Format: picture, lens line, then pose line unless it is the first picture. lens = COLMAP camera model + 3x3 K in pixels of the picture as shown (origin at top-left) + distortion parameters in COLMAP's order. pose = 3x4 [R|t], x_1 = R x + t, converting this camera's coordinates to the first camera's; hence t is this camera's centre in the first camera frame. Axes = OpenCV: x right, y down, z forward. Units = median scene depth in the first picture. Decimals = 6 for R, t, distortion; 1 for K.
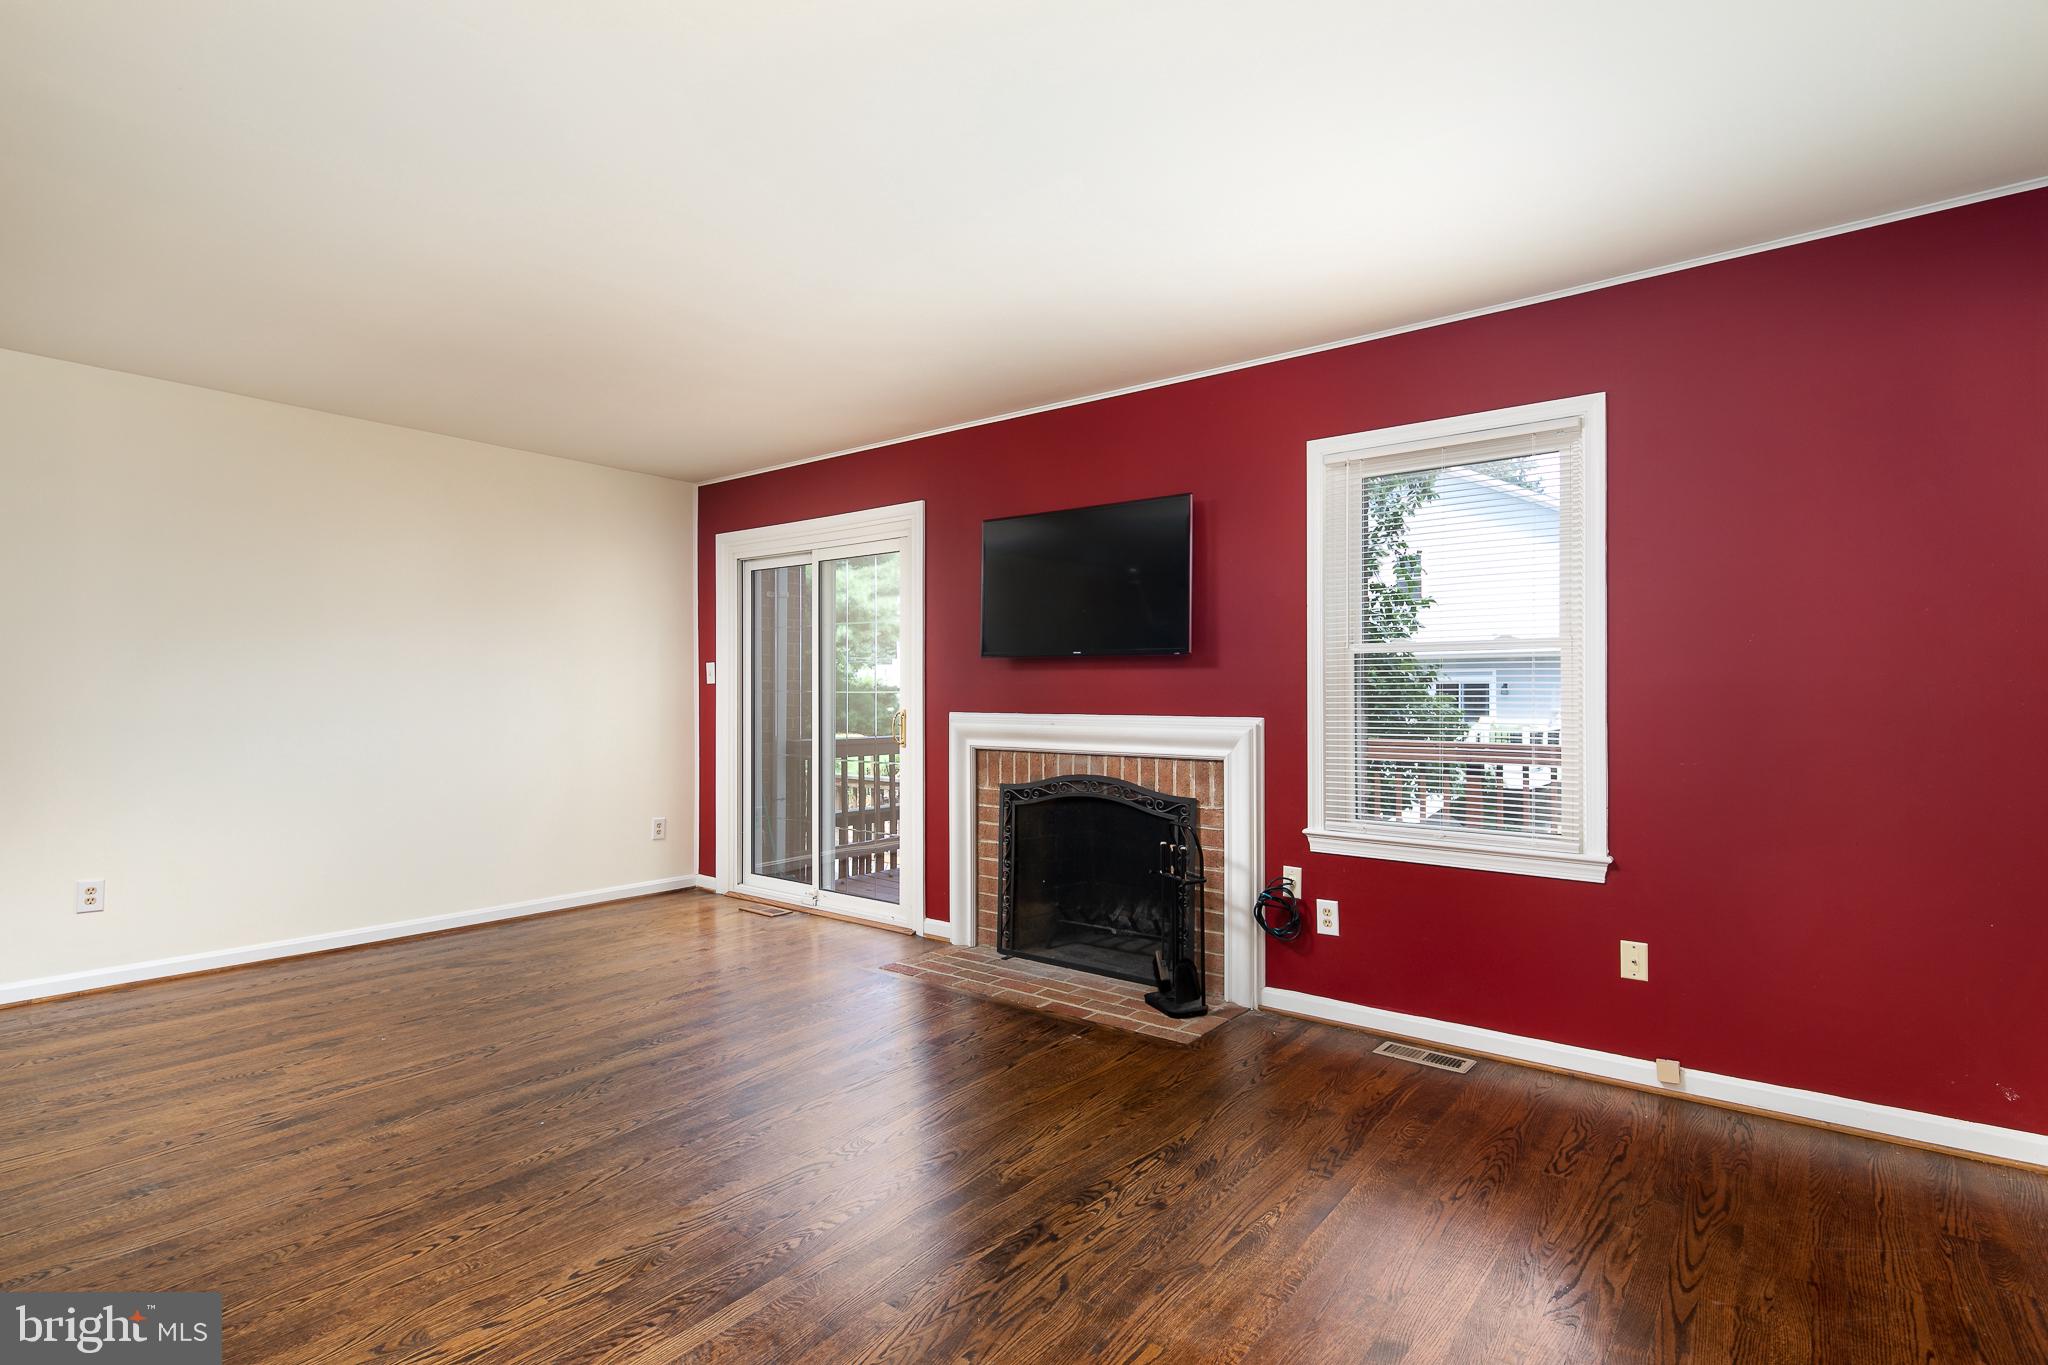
lens RADIAL K [[986.4, 0, 1010.3], [0, 986.4, 682.6], [0, 0, 1]] dist [0.012159, -0.005006]
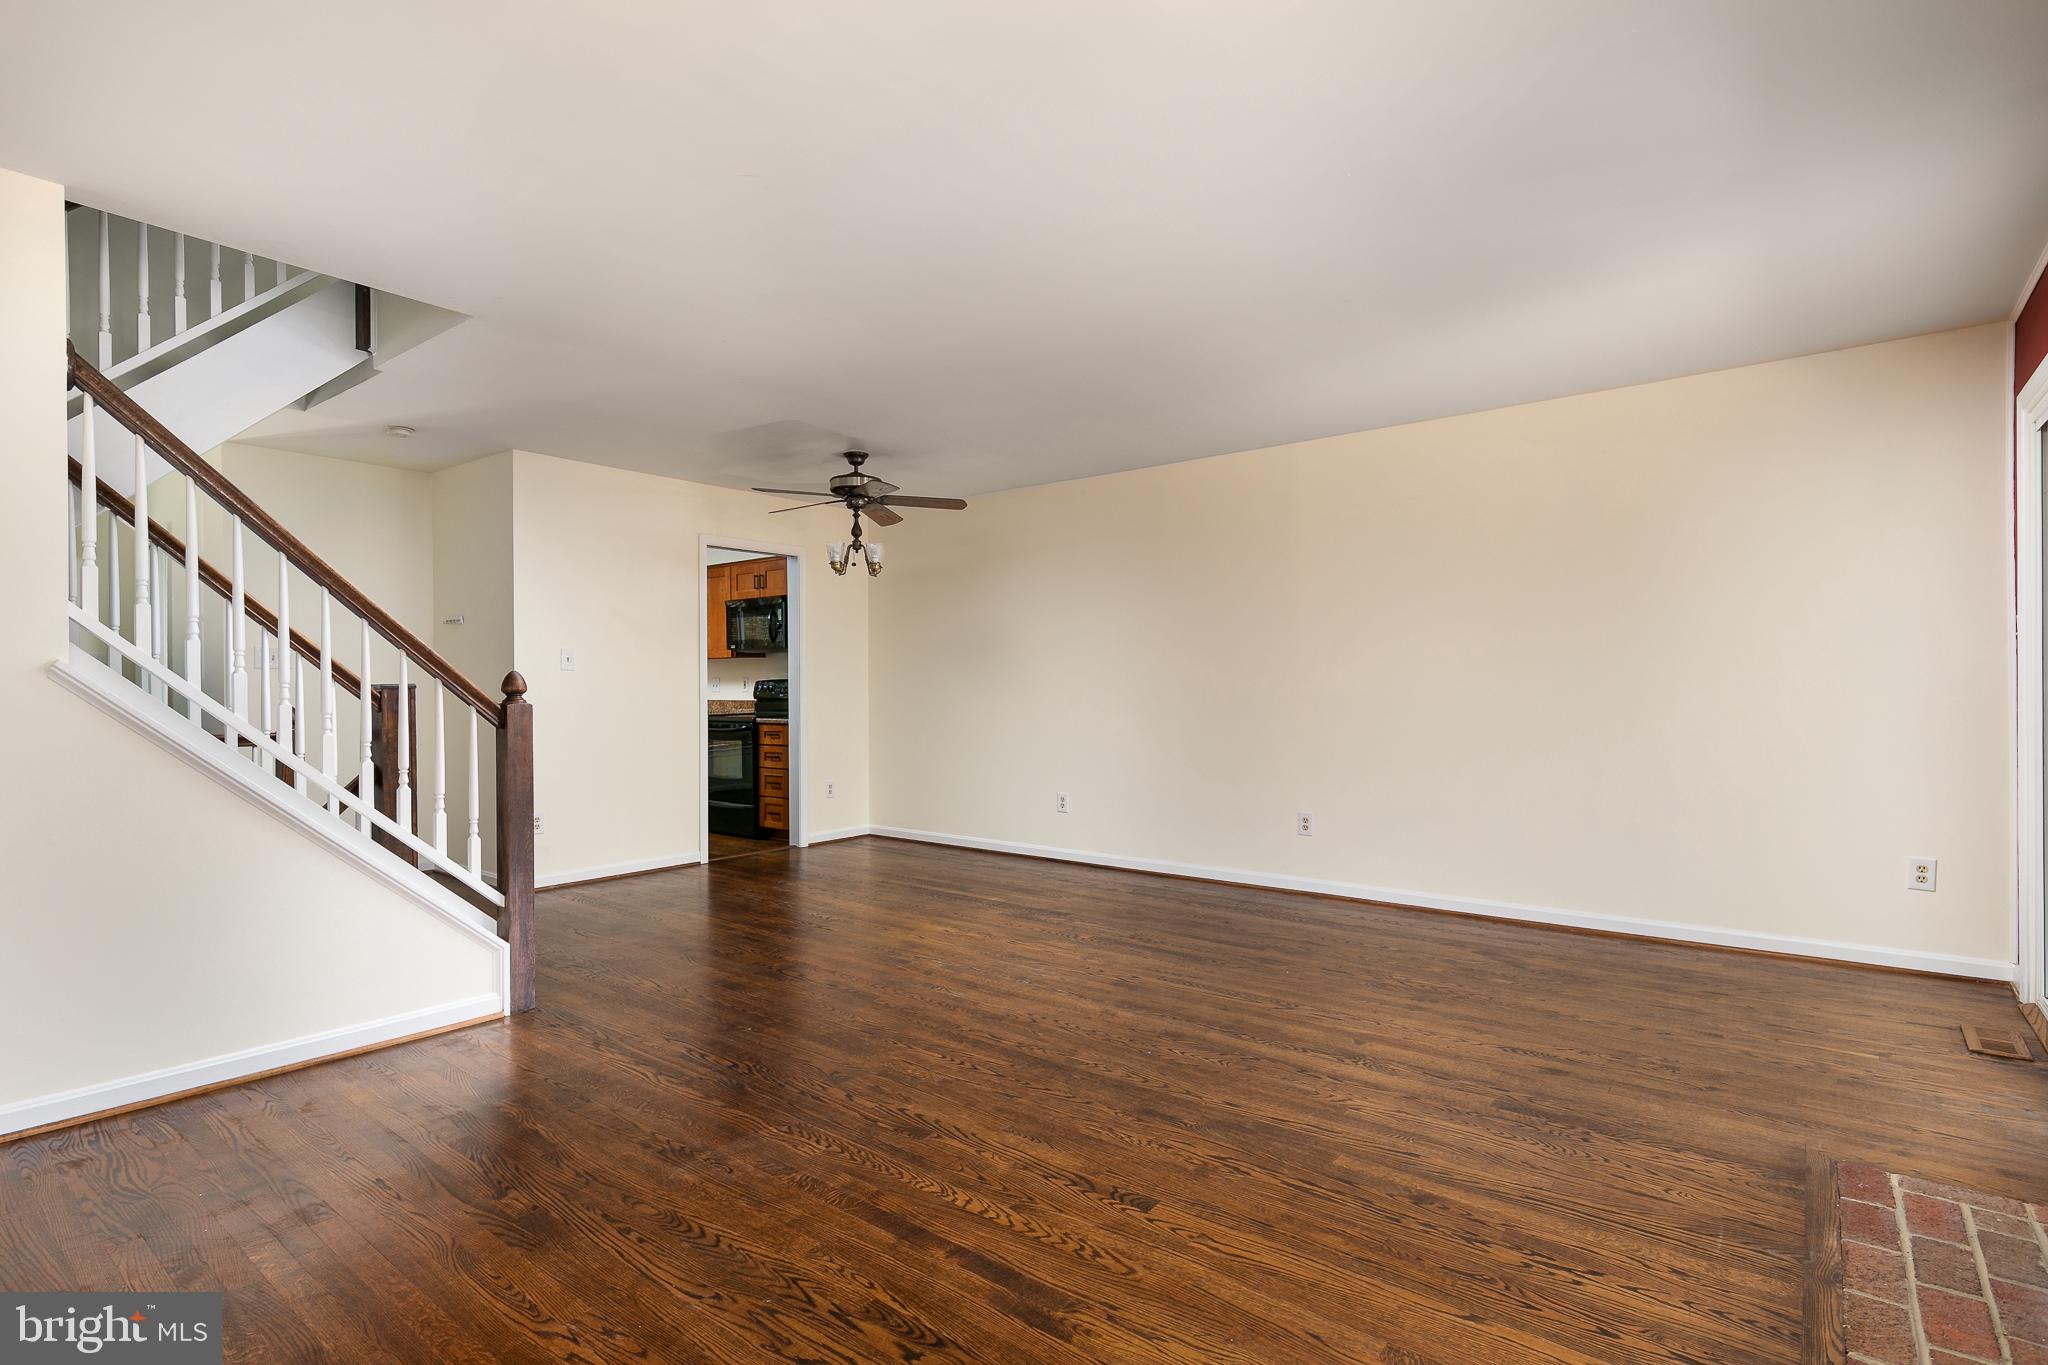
lens RADIAL K [[986.4, 0, 1019.3], [0, 986.4, 695.1], [0, 0, 1]] dist [0.012159, -0.005006]
pose [[-0.005635, 0.002478, -0.999981, 0.456690], [0.019335, 0.999810, 0.002369, 0.024184], [0.999797, -0.019322, -0.005682, 0.613459]]
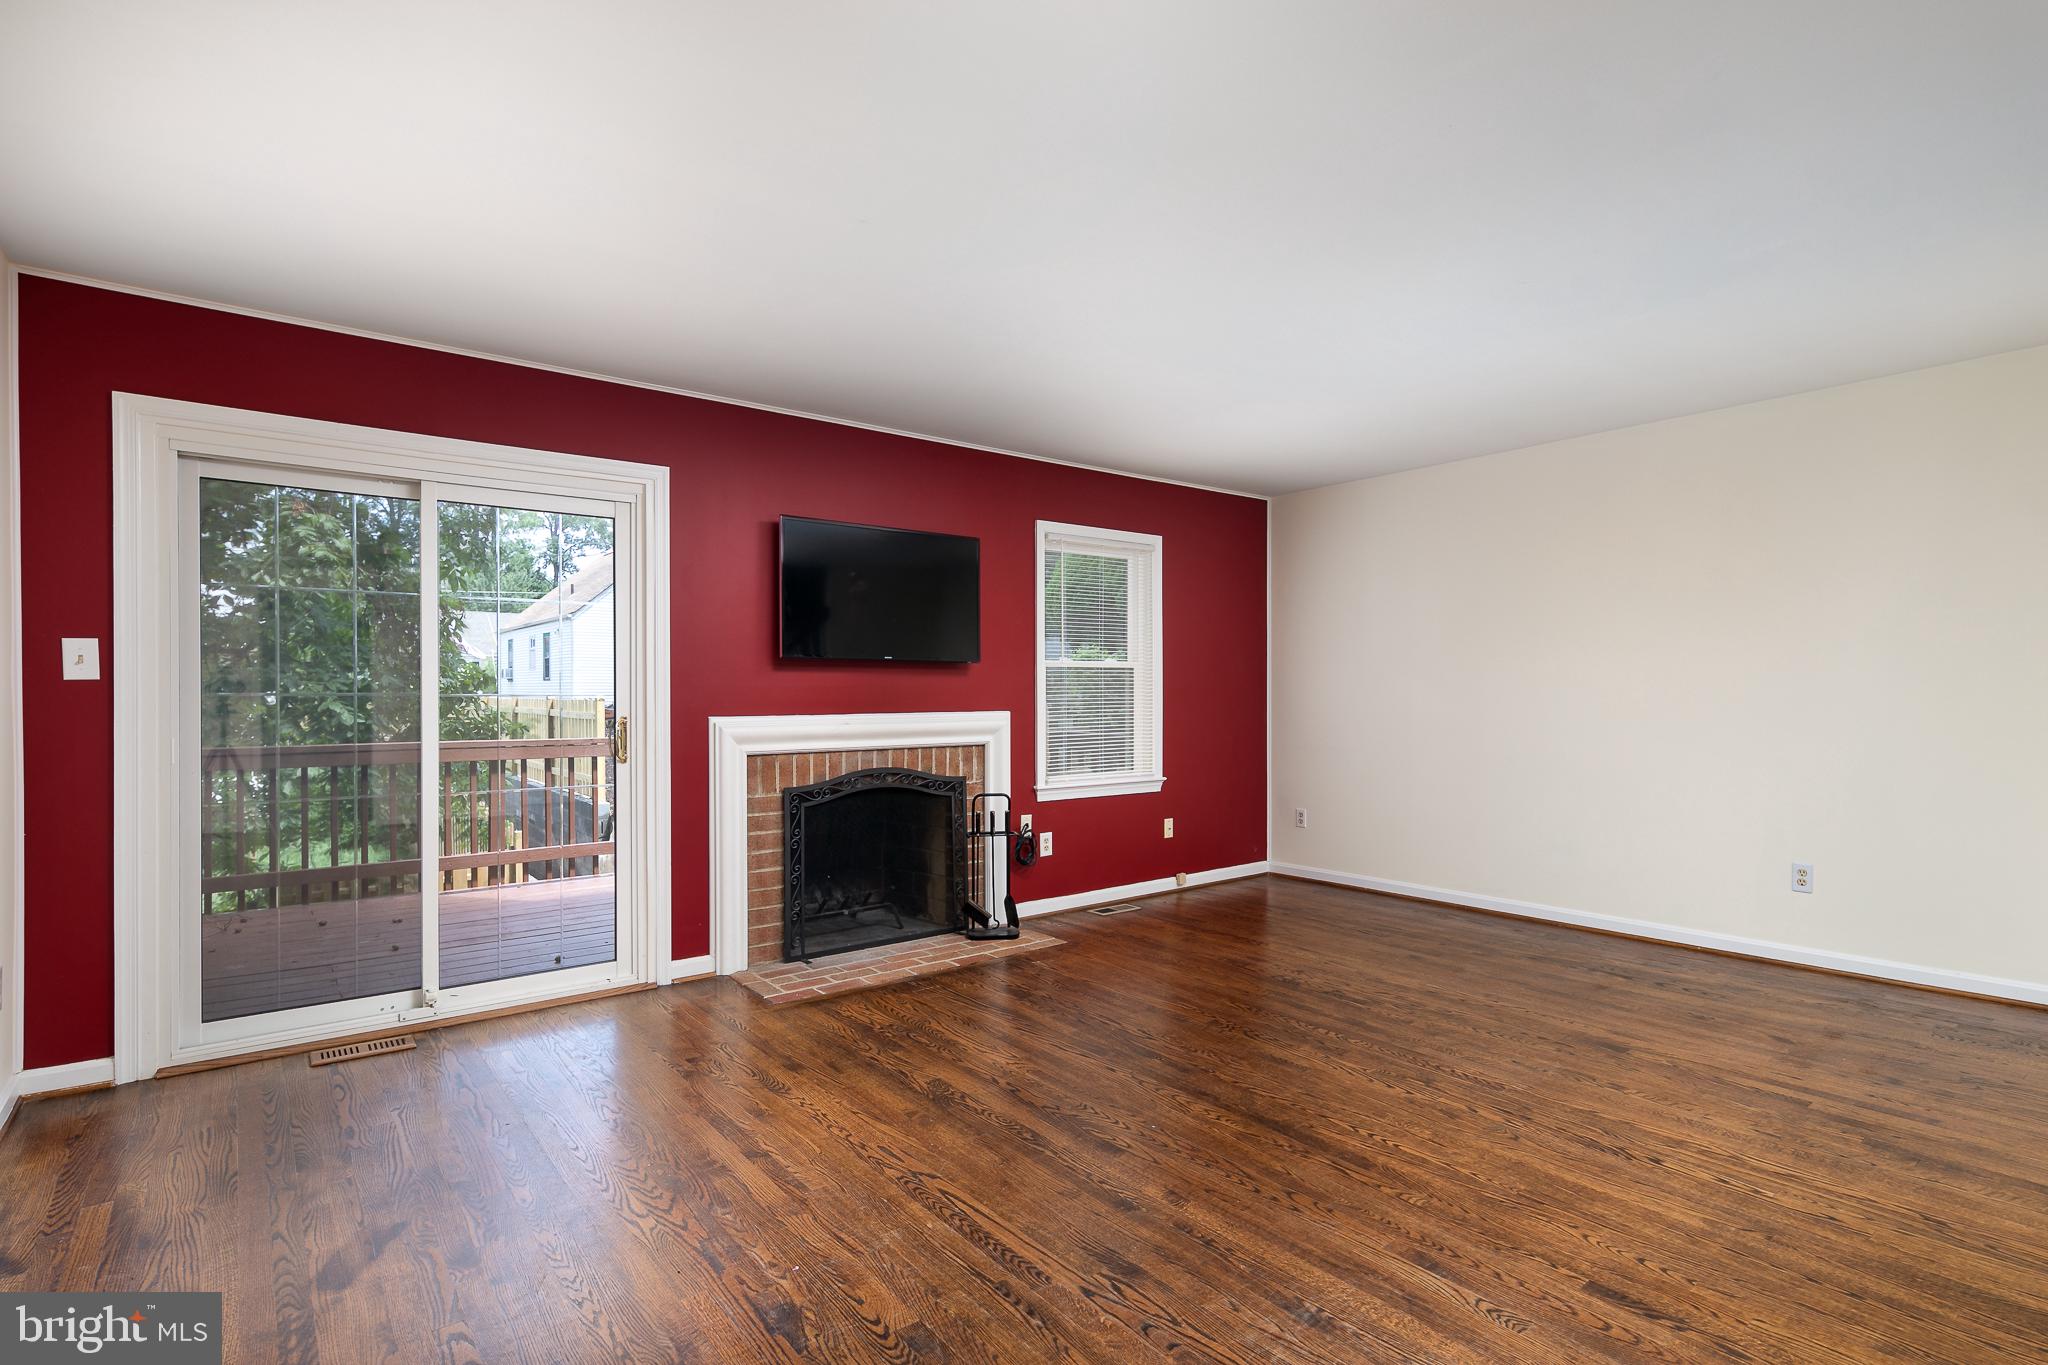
lens RADIAL K [[986.4, 0, 1019.2], [0, 986.4, 687.4], [0, 0, 1]] dist [0.012159, -0.005006]
pose [[0.239759, 0.001427, 0.970832, -1.041035], [-0.006507, 0.999979, 0.000137, 0.002224], [-0.970811, -0.006350, 0.239763, 0.633334]]
